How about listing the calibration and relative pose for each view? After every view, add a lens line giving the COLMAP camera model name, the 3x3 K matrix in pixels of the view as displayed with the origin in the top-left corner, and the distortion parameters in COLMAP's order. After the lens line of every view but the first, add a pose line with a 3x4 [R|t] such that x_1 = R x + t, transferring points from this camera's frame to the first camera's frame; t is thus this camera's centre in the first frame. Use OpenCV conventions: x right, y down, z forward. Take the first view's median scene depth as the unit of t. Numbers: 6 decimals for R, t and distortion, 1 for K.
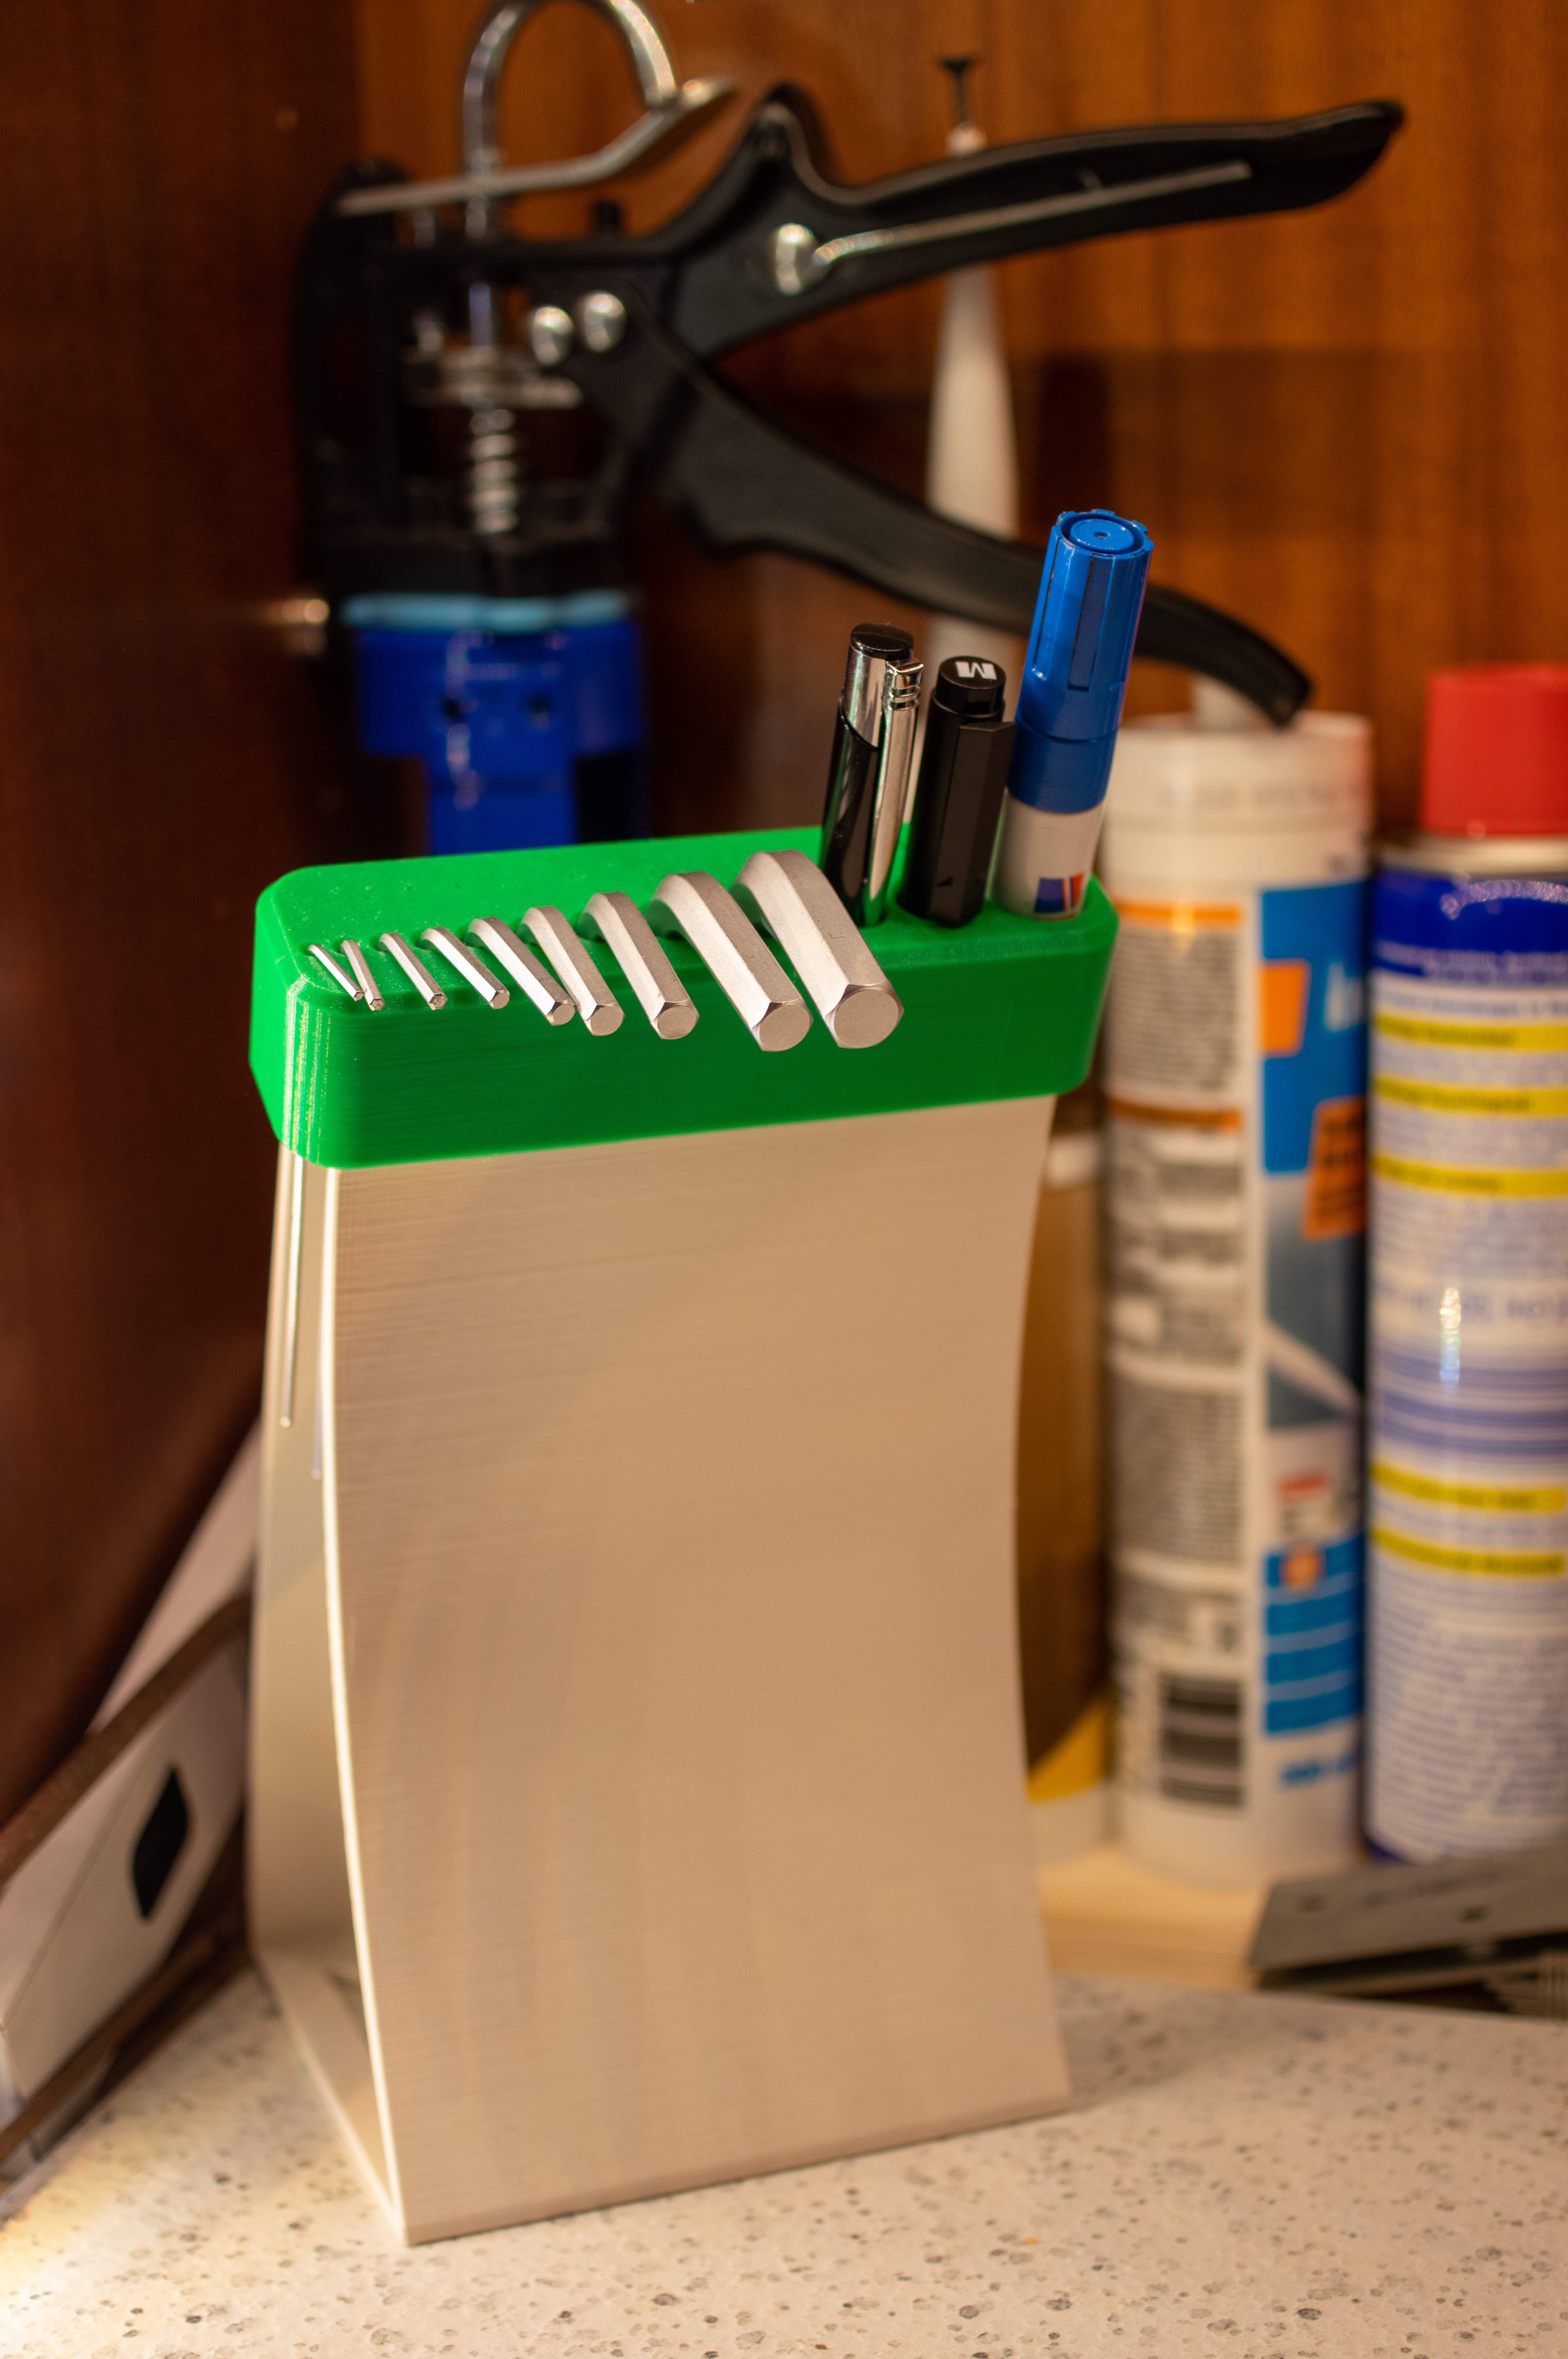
lens RADIAL K [[3512.9, 0, 784.0], [0, 3512.9, 1179.5], [0, 0, 1]] dist [-0.059329, 0.095972]
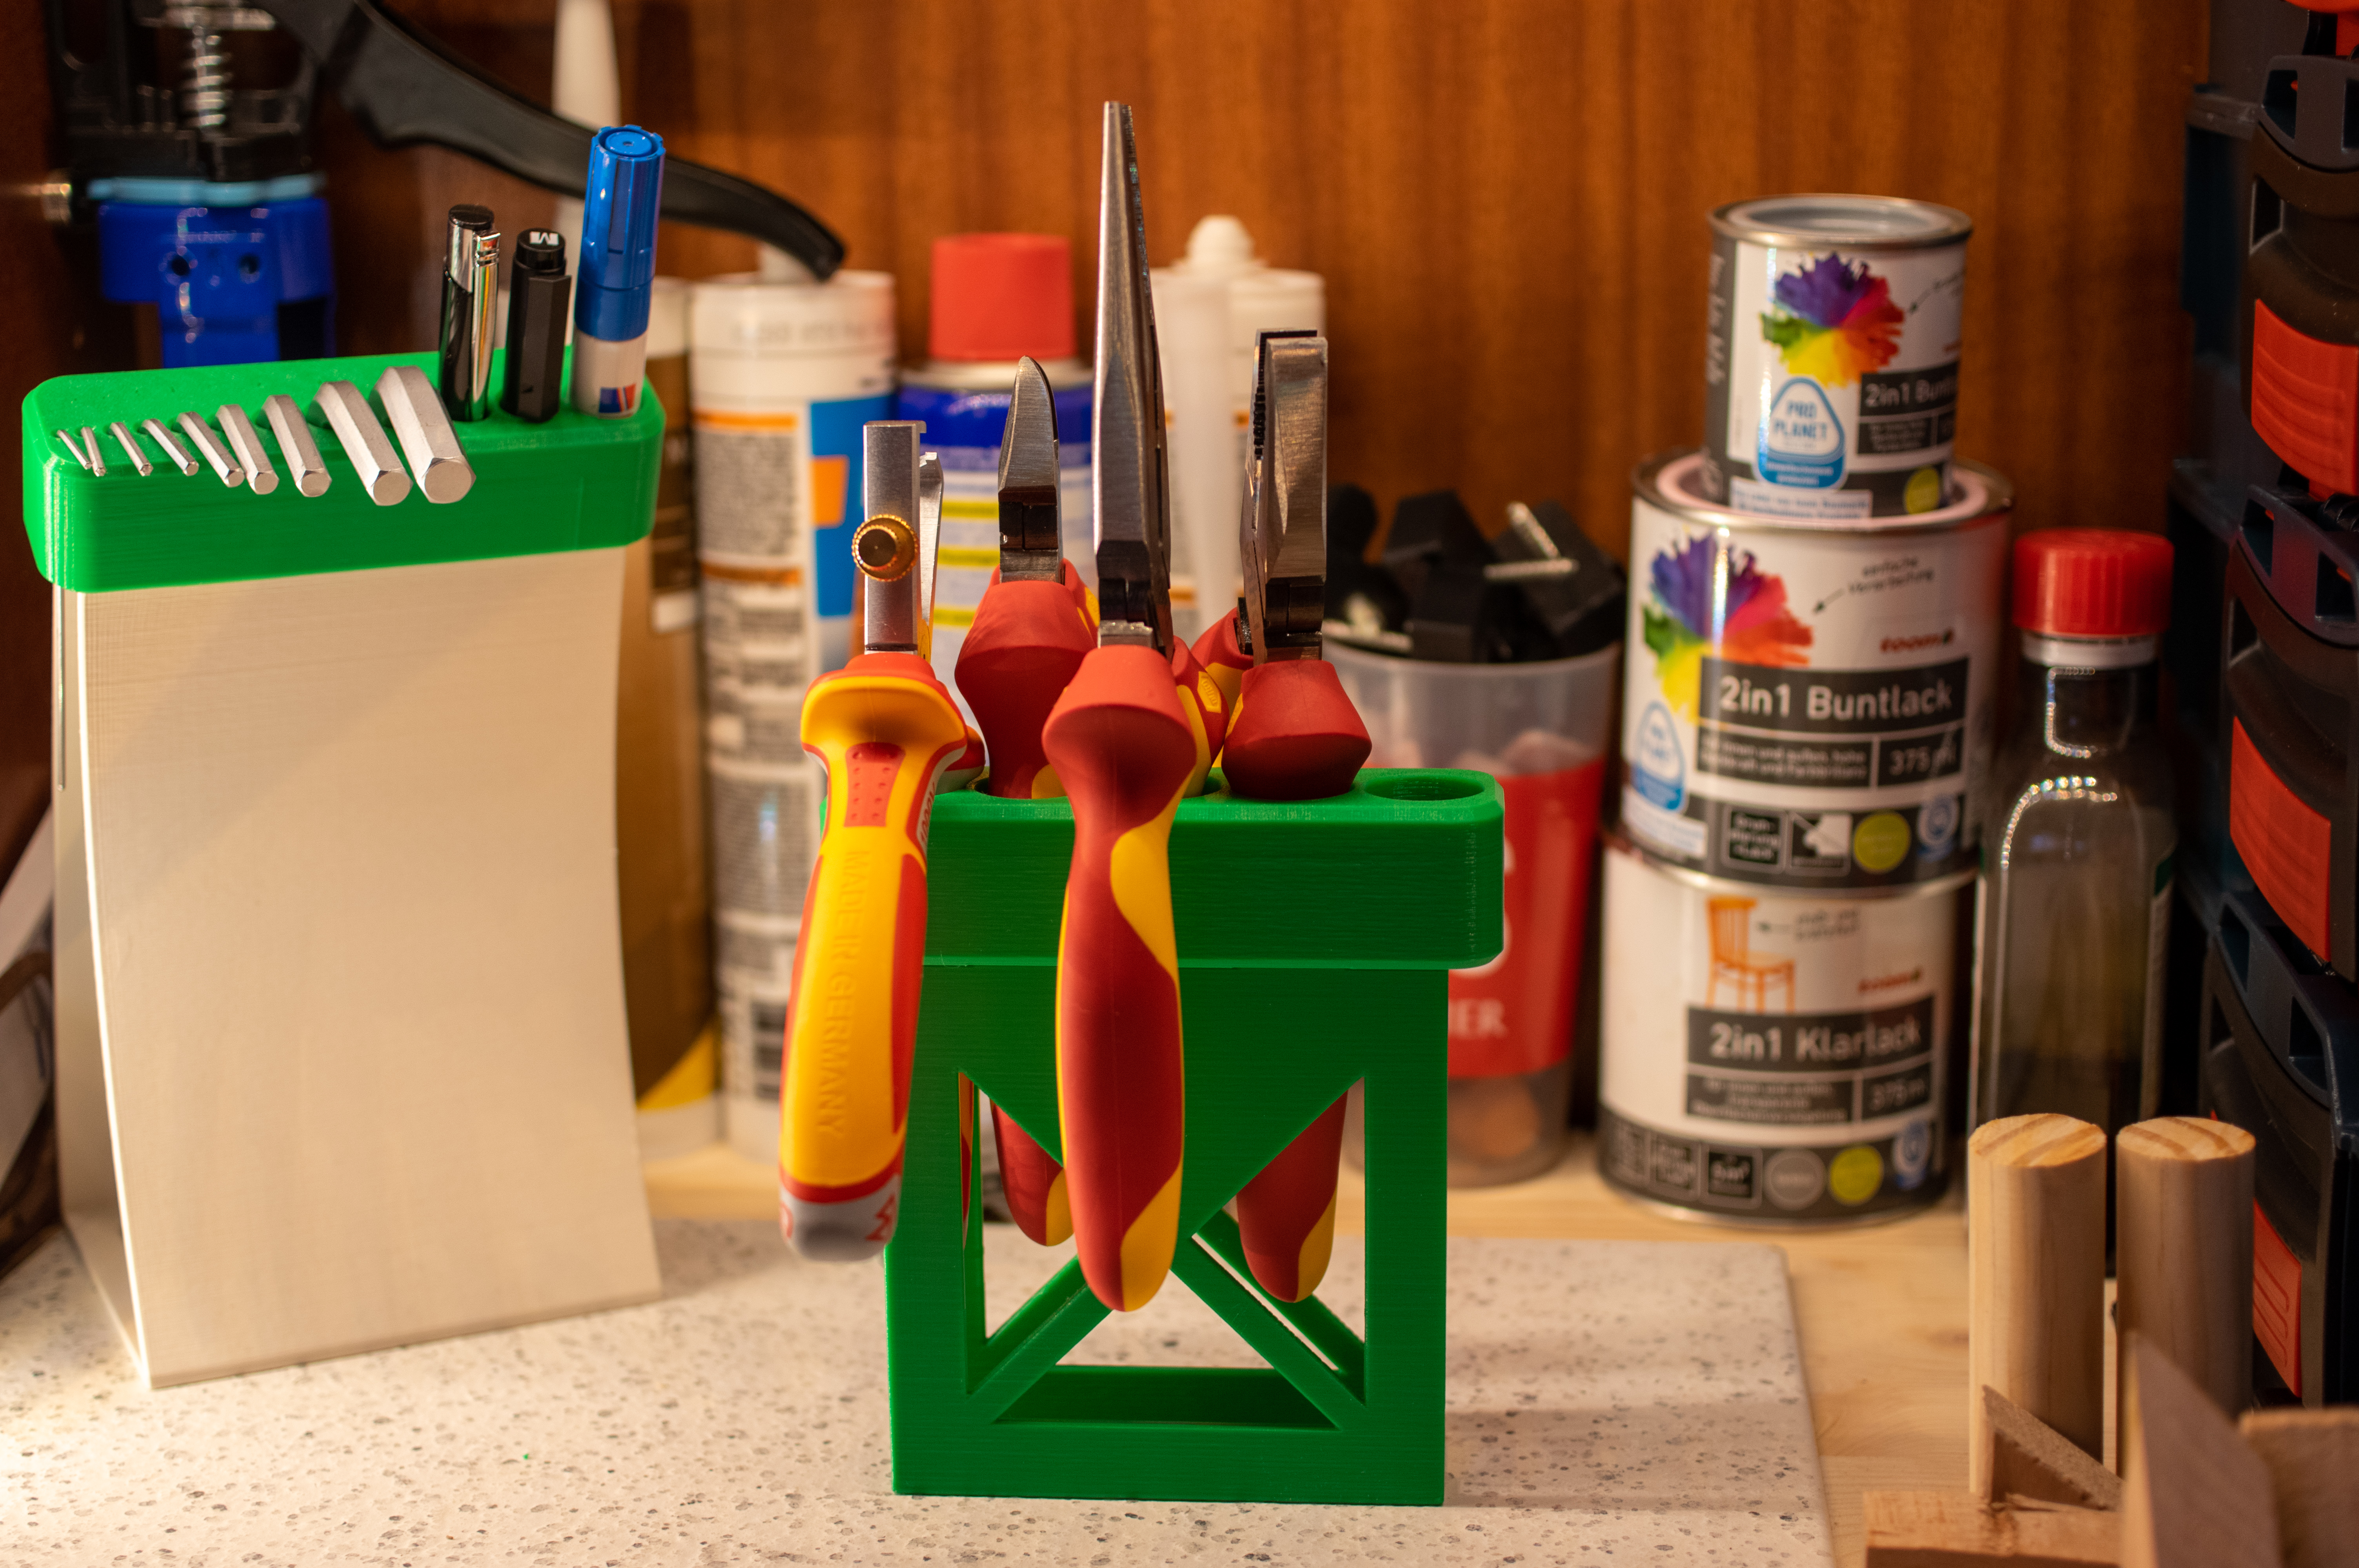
lens RADIAL K [[3512.9, 0, 1179.5], [0, 3512.9, 784.0], [0, 0, 1]] dist [-0.059329, 0.095972]
pose [[0.979553, -0.025011, 0.199627, 0.004174], [0.022561, 0.999640, 0.014541, 0.049070], [-0.199919, -0.009740, 0.979764, -0.356707]]
